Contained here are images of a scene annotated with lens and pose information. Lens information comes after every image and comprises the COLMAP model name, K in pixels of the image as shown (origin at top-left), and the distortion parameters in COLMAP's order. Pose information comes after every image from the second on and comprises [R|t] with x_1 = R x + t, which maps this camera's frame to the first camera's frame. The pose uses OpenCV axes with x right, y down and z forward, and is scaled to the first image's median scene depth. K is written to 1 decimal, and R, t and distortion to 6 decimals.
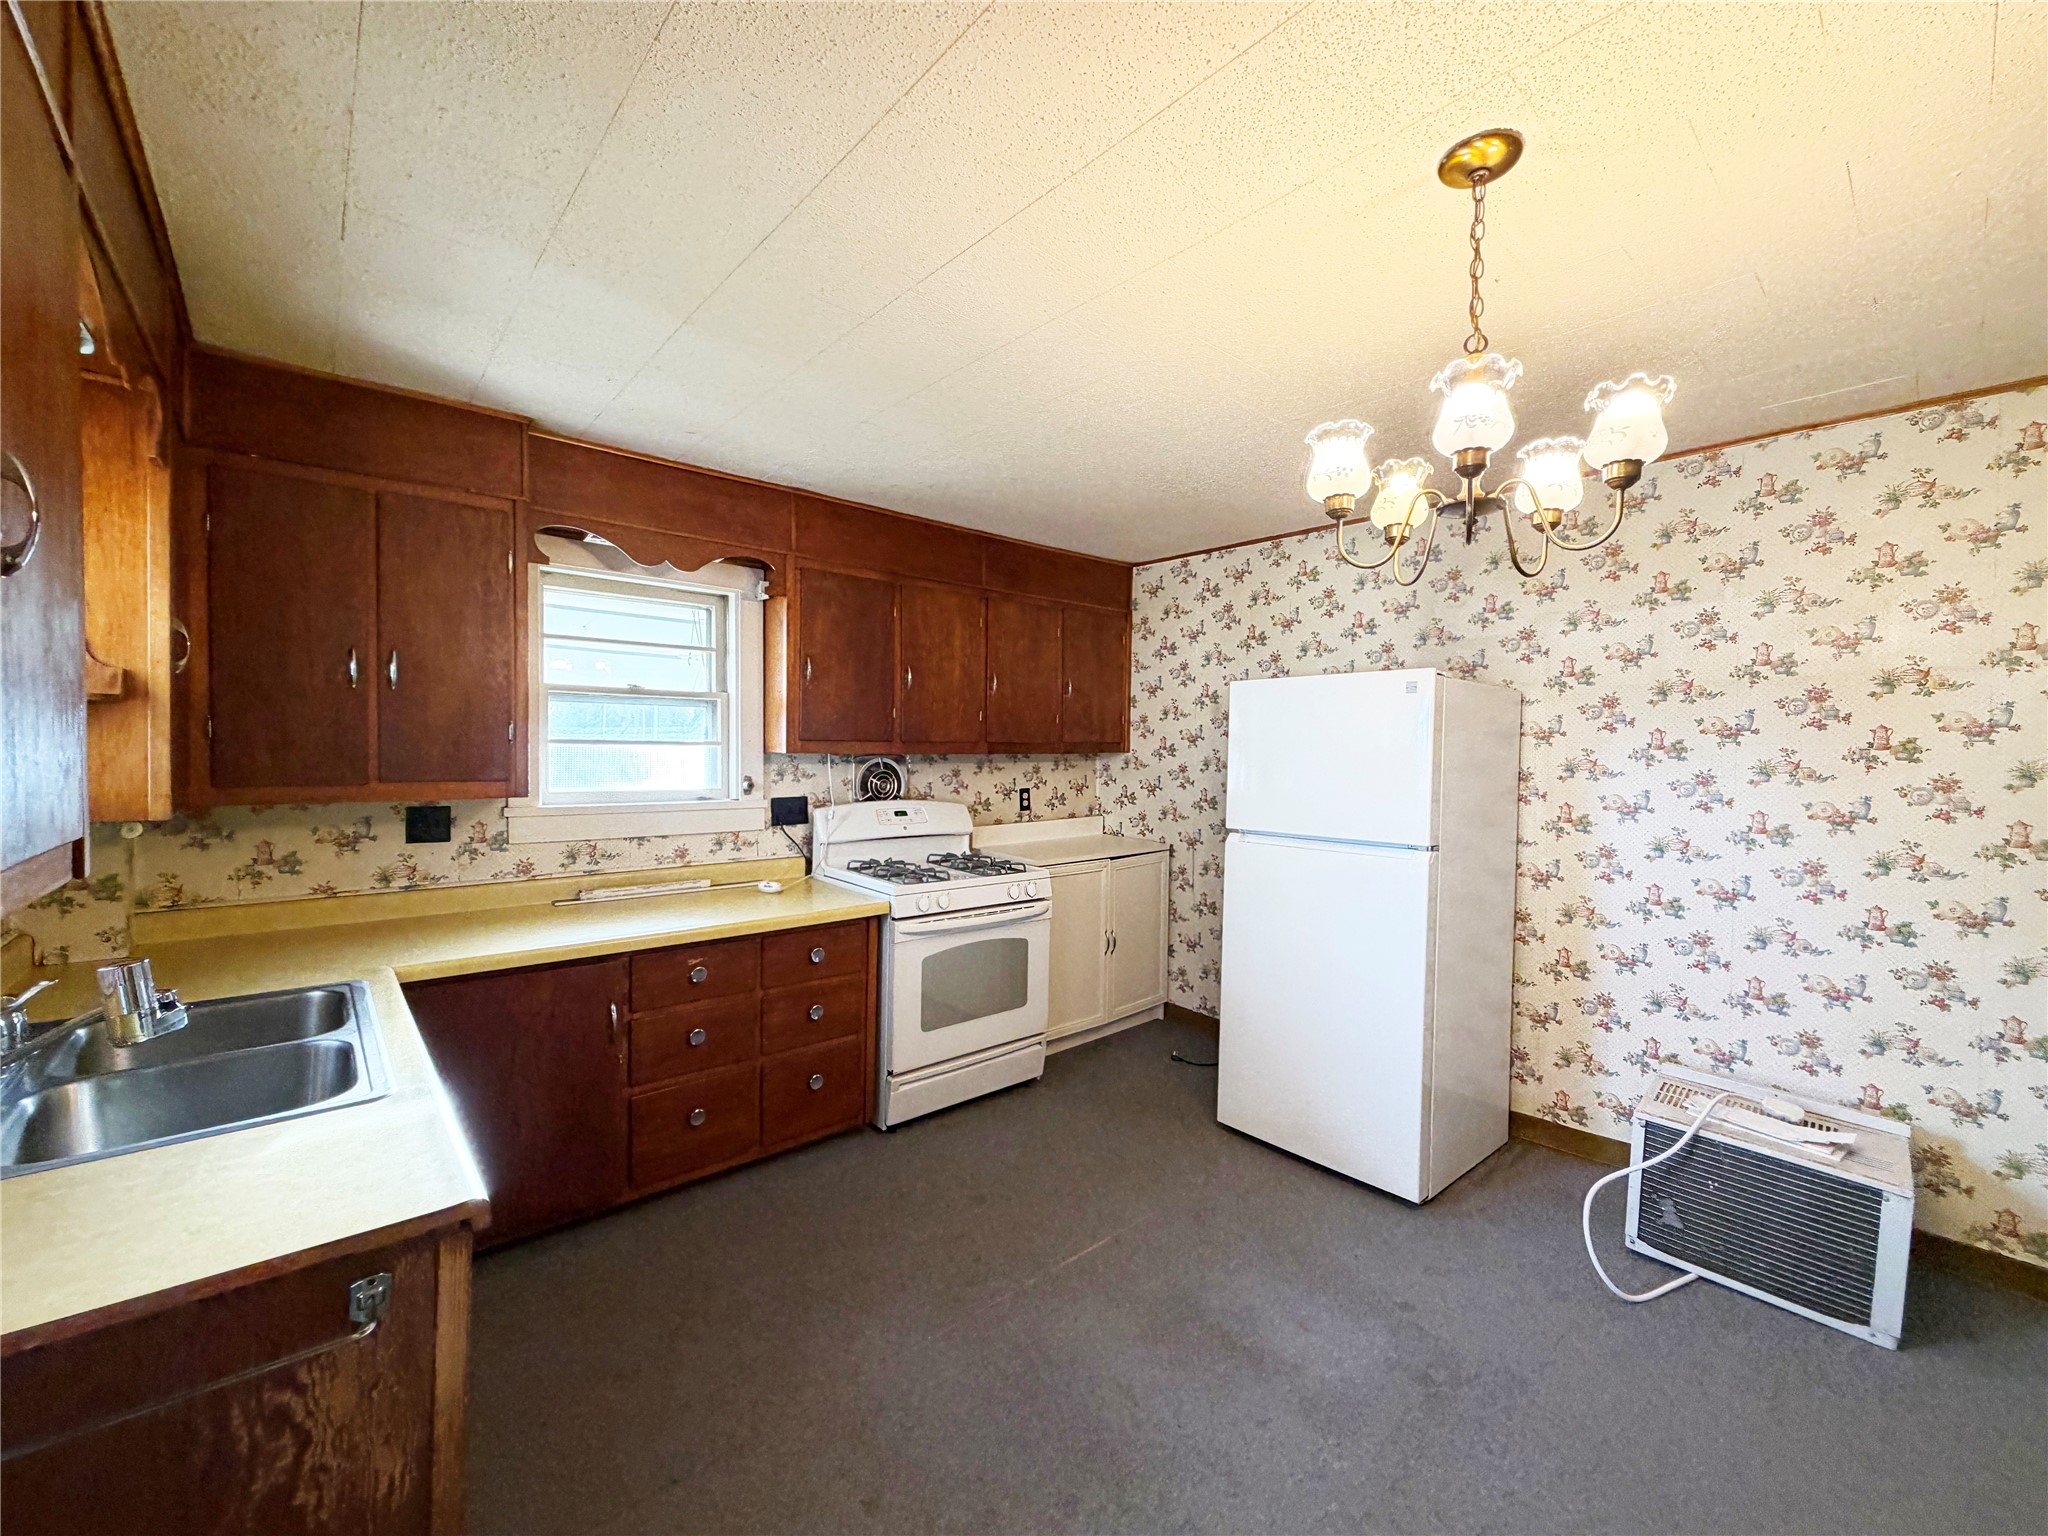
lens RADIAL K [[830.3, 0, 1025.9], [0, 830.3, 771.5], [0, 0, 1]] dist [0.000177, 0.000126]
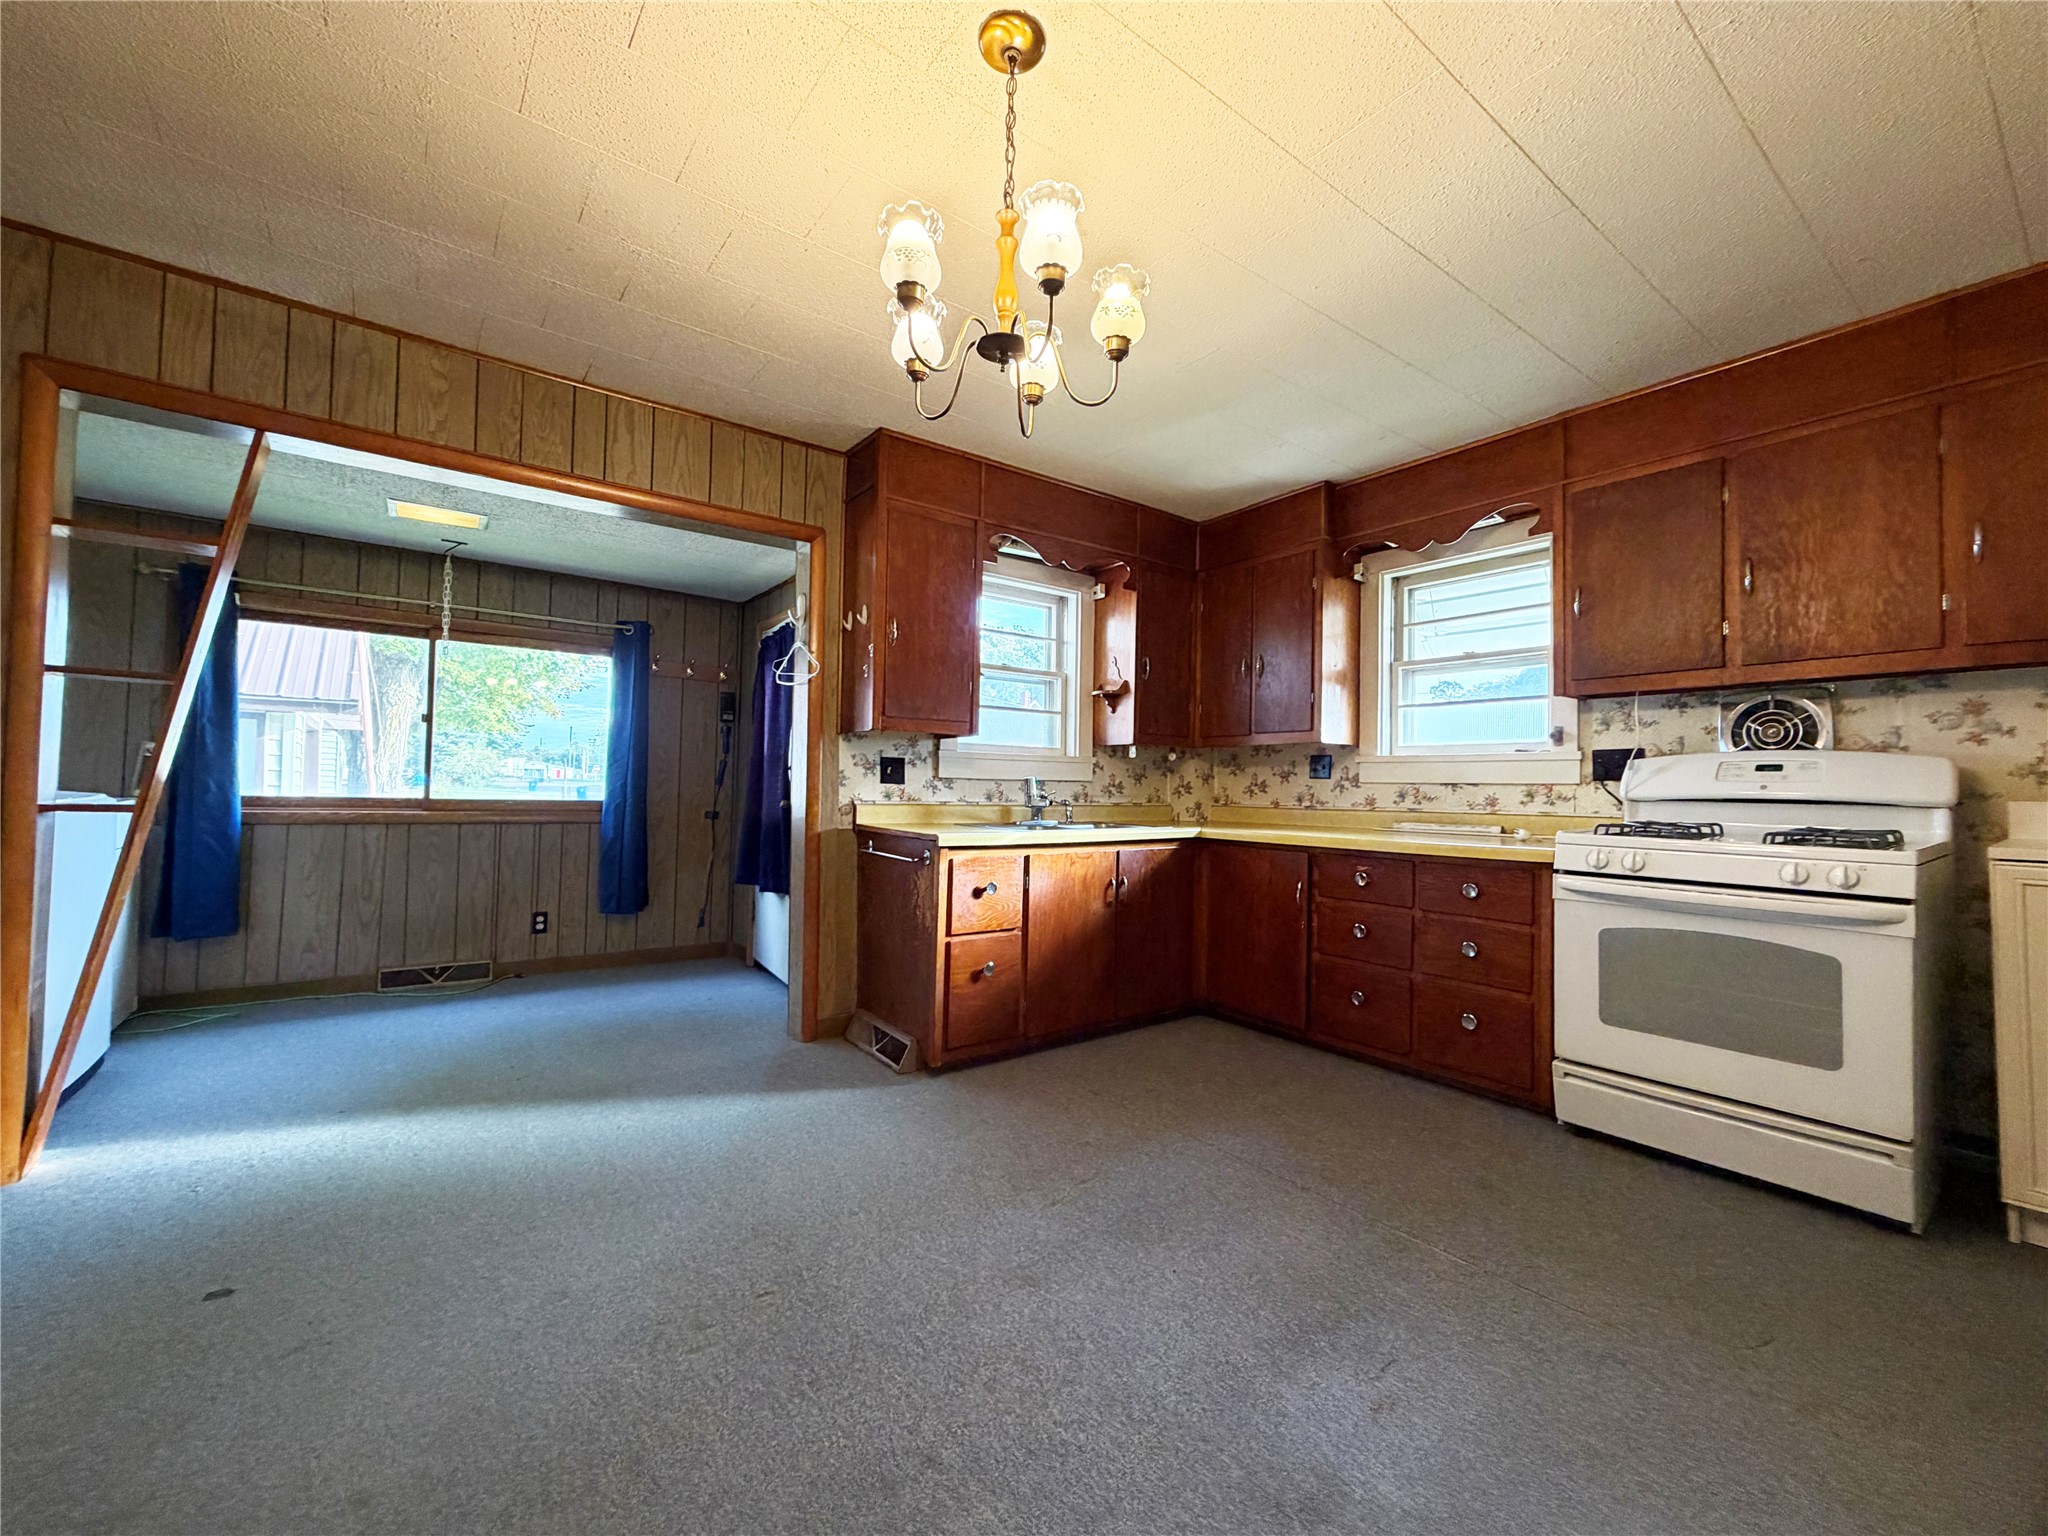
lens RADIAL K [[830.3, 0, 1025.9], [0, 830.3, 771.5], [0, 0, 1]] dist [0.000177, 0.000126]
pose [[-0.080185, -0.034106, -0.996196, 0.660437], [-0.043866, 0.998567, -0.030656, 0.112519], [0.995814, 0.041241, -0.081566, 0.465297]]
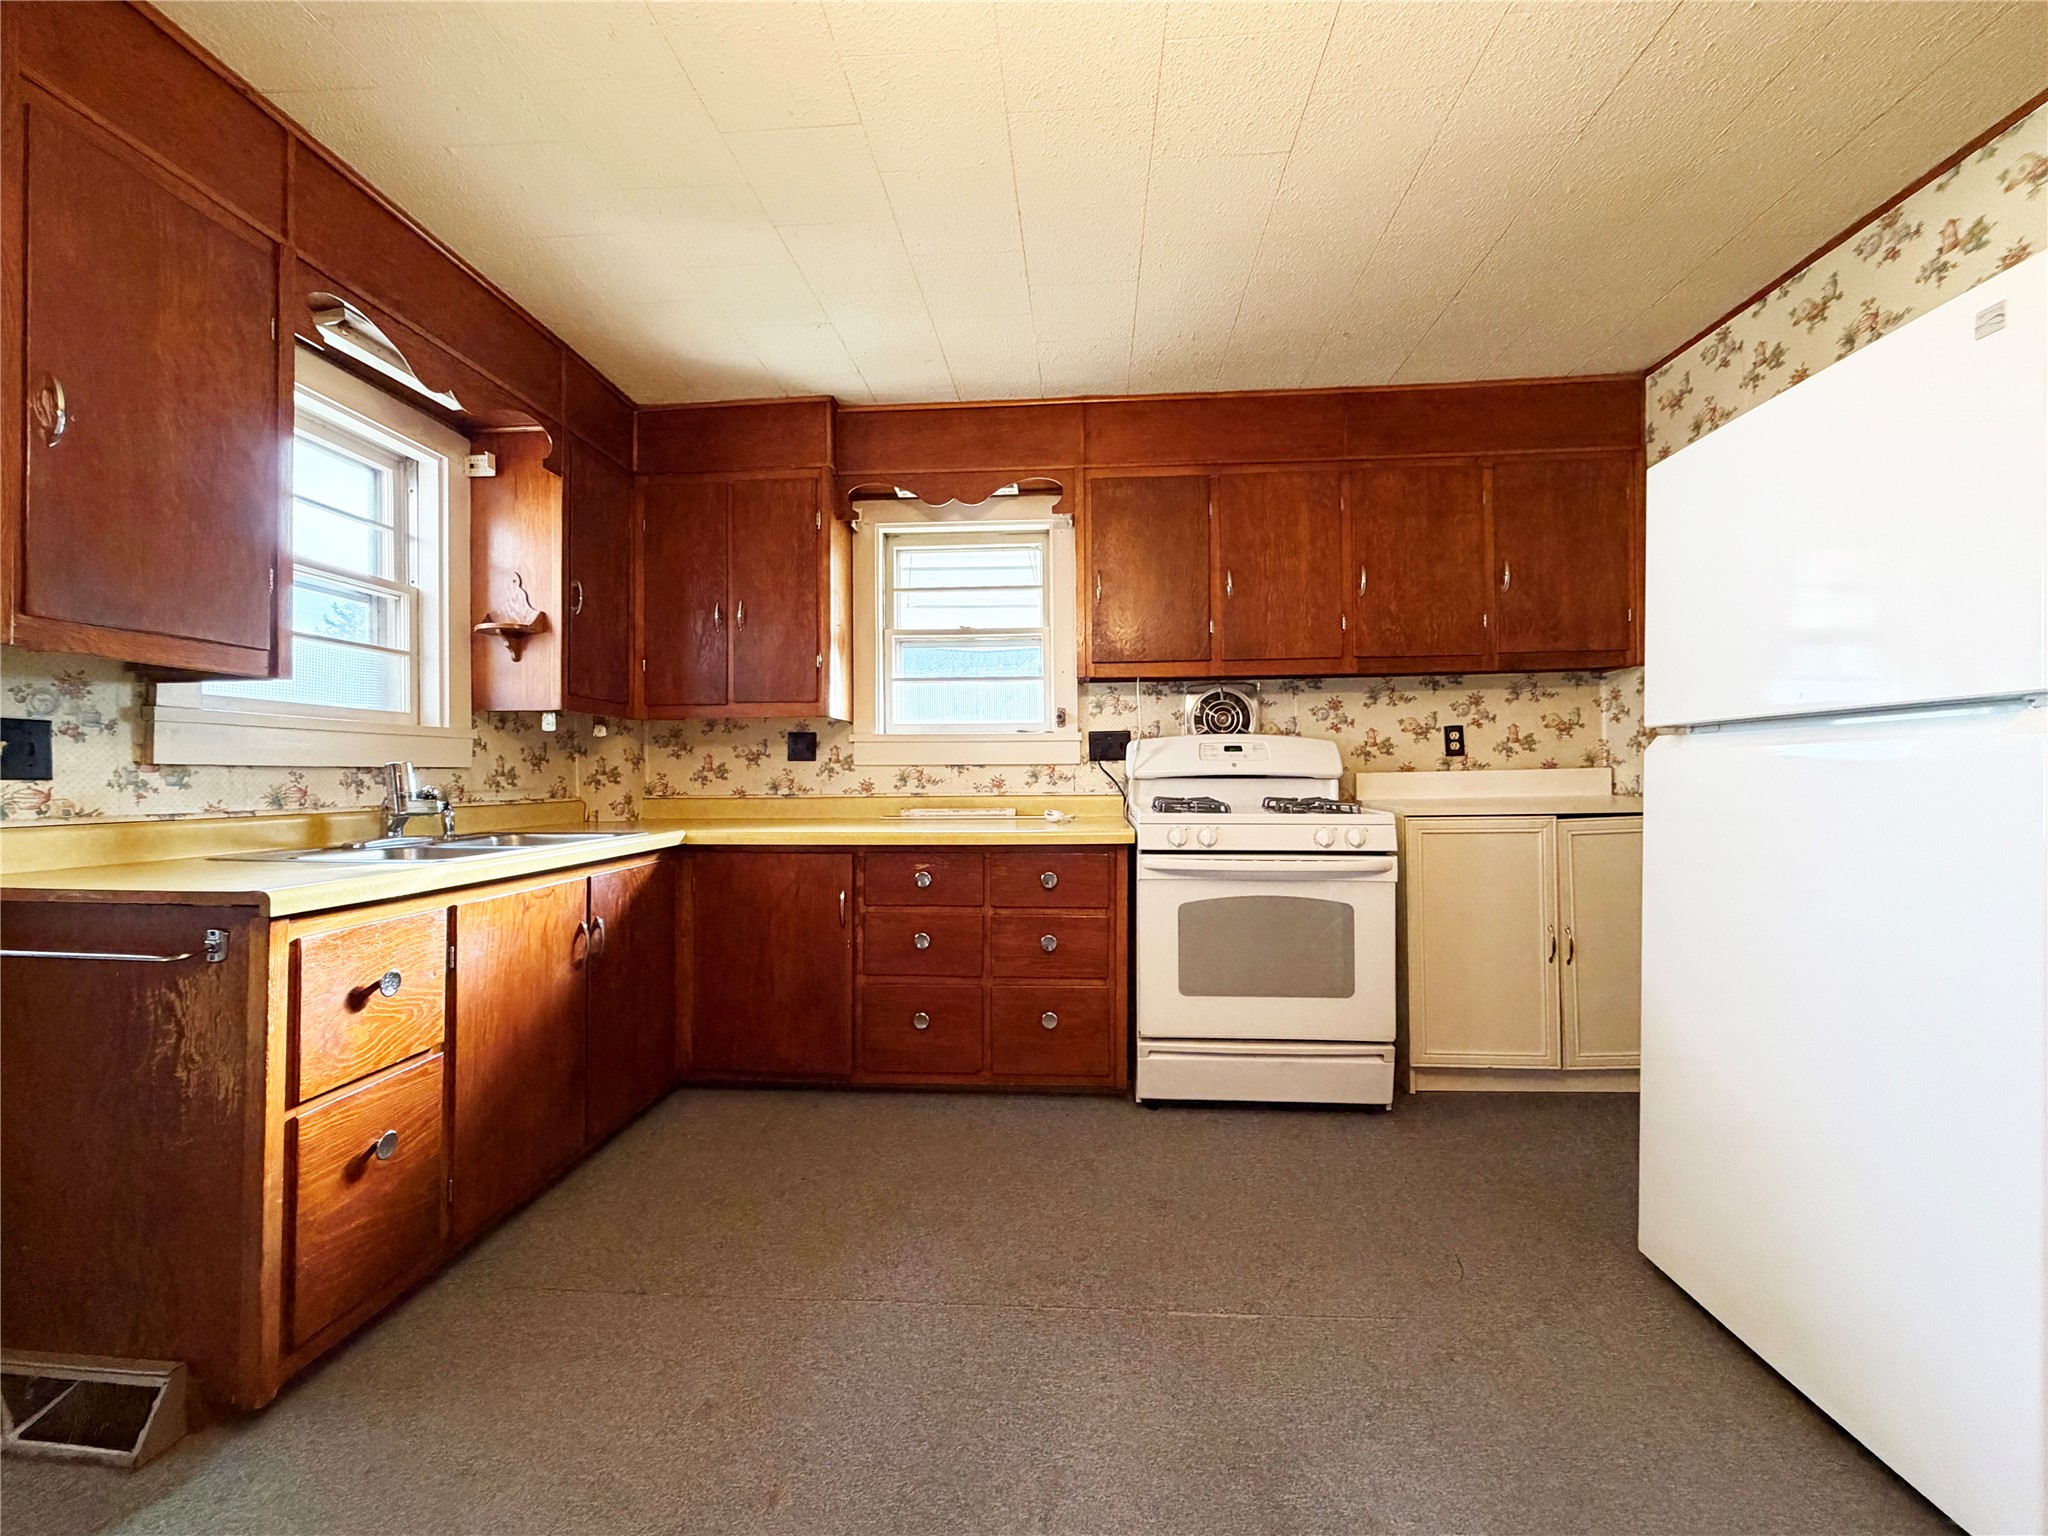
lens RADIAL K [[830.3, 0, 1025.9], [0, 830.3, 771.5], [0, 0, 1]] dist [0.000177, 0.000126]
pose [[0.702331, -0.019448, -0.711585, 0.326796], [-0.004603, 0.999482, -0.031859, 0.110633], [0.711836, 0.025651, 0.701877, 0.284524]]
